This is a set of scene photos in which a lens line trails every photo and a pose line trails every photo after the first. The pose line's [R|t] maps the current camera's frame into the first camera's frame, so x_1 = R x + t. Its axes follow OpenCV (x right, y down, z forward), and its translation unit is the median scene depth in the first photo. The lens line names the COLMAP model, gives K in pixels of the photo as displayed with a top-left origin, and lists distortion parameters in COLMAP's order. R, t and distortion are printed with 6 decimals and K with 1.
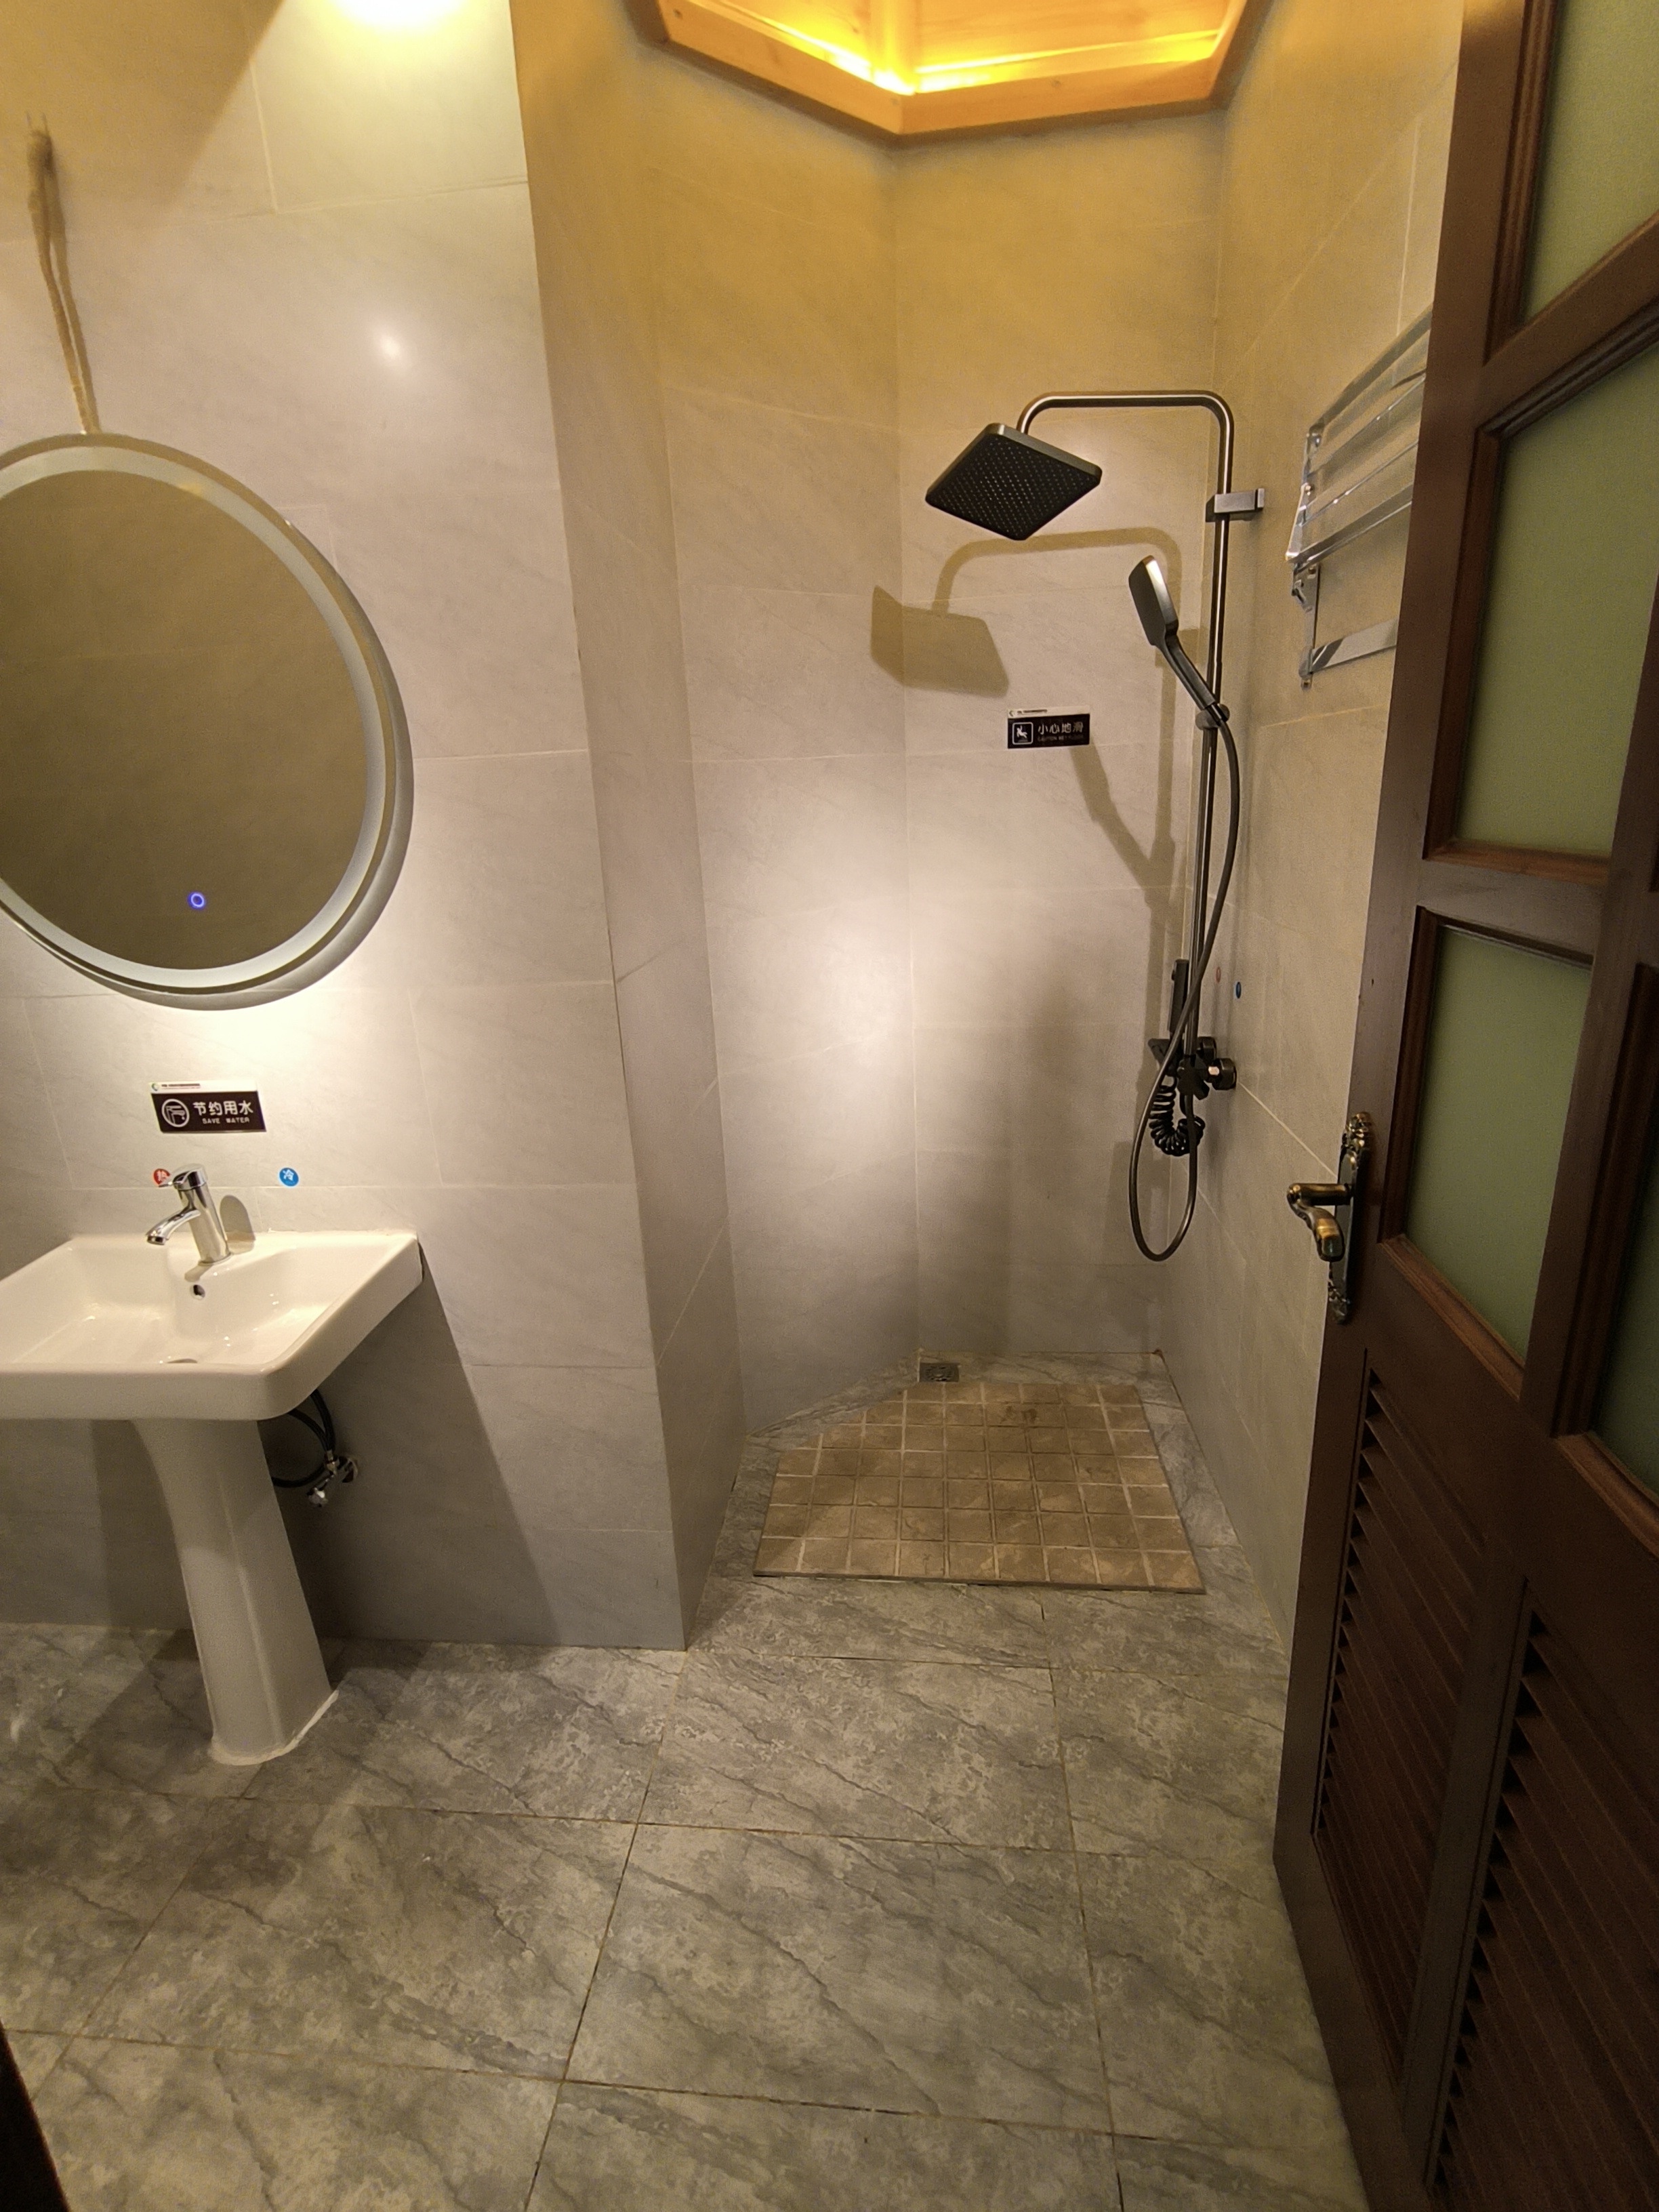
lens RADIAL K [[1027.1, 0, 828.6], [0, 1027.1, 1101.3], [0, 0, 1]] dist [0.004002, 0.001291]
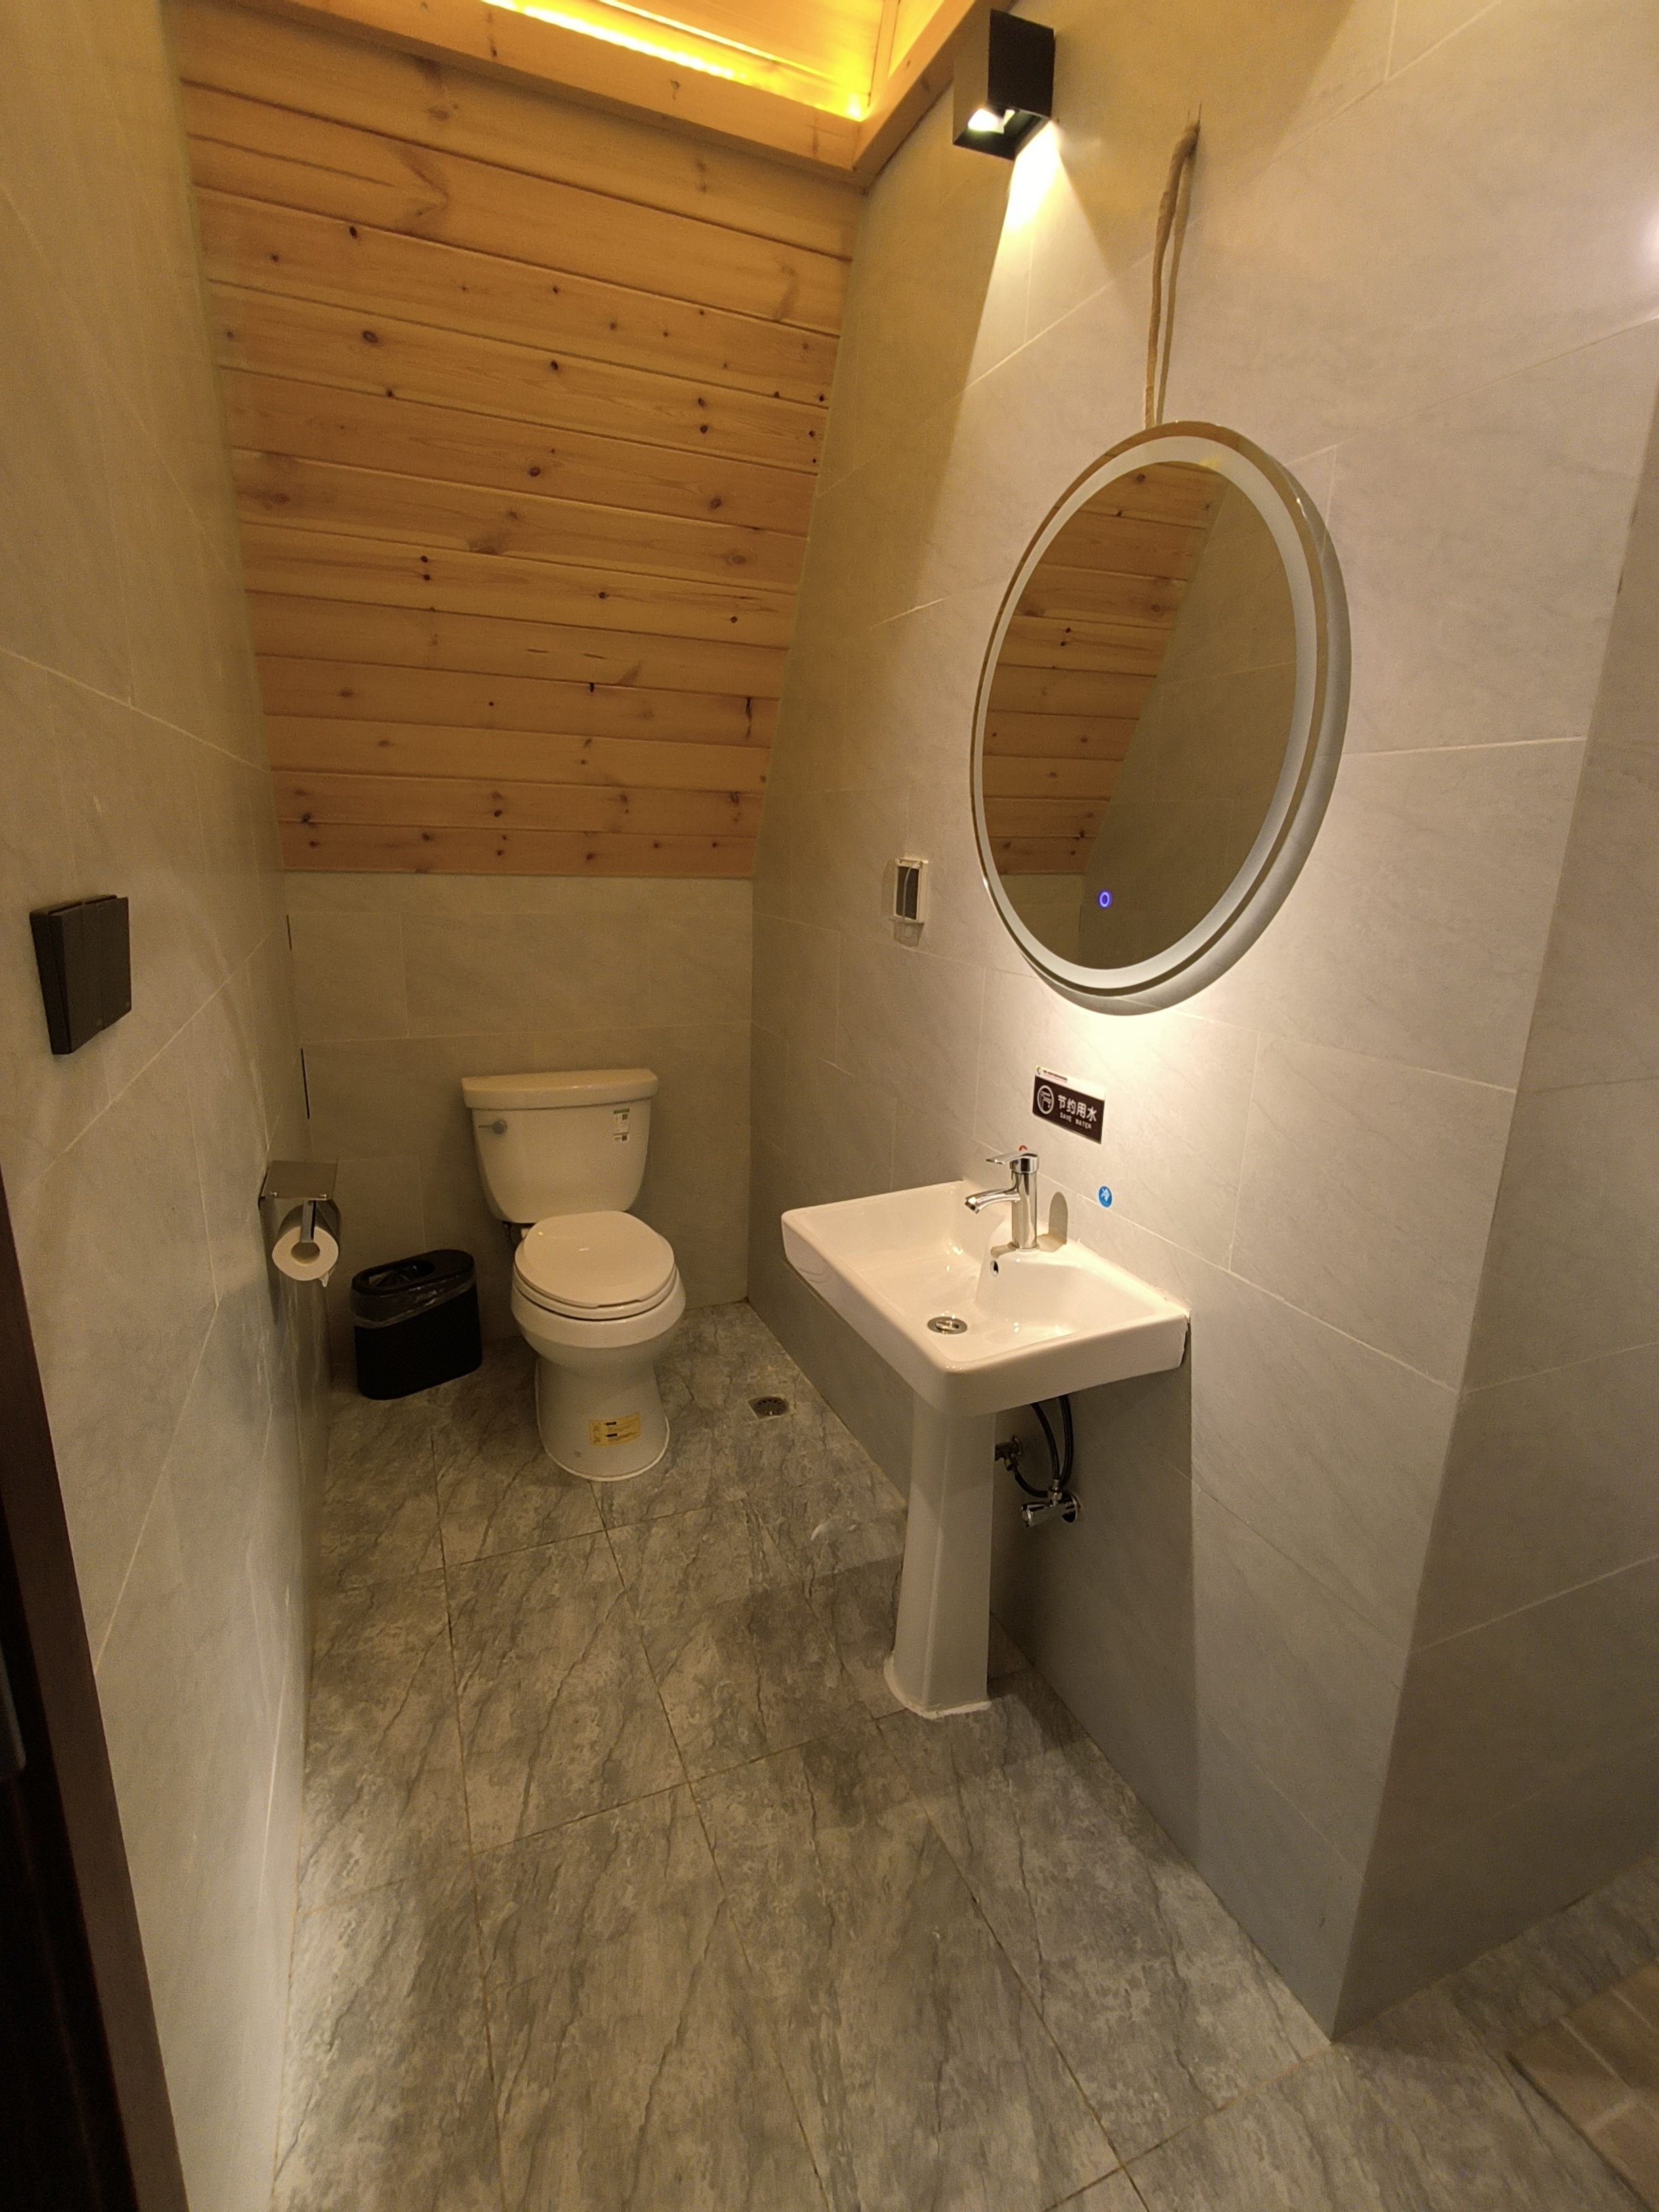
lens RADIAL K [[1027.1, 0, 826.8], [0, 1027.1, 1098.3], [0, 0, 1]] dist [0.004002, 0.001291]
pose [[0.478060, 0.276323, -0.833729, 0.116603], [-0.300666, 0.943360, 0.140256, -0.067418], [0.825263, 0.183623, 0.534064, 0.266023]]
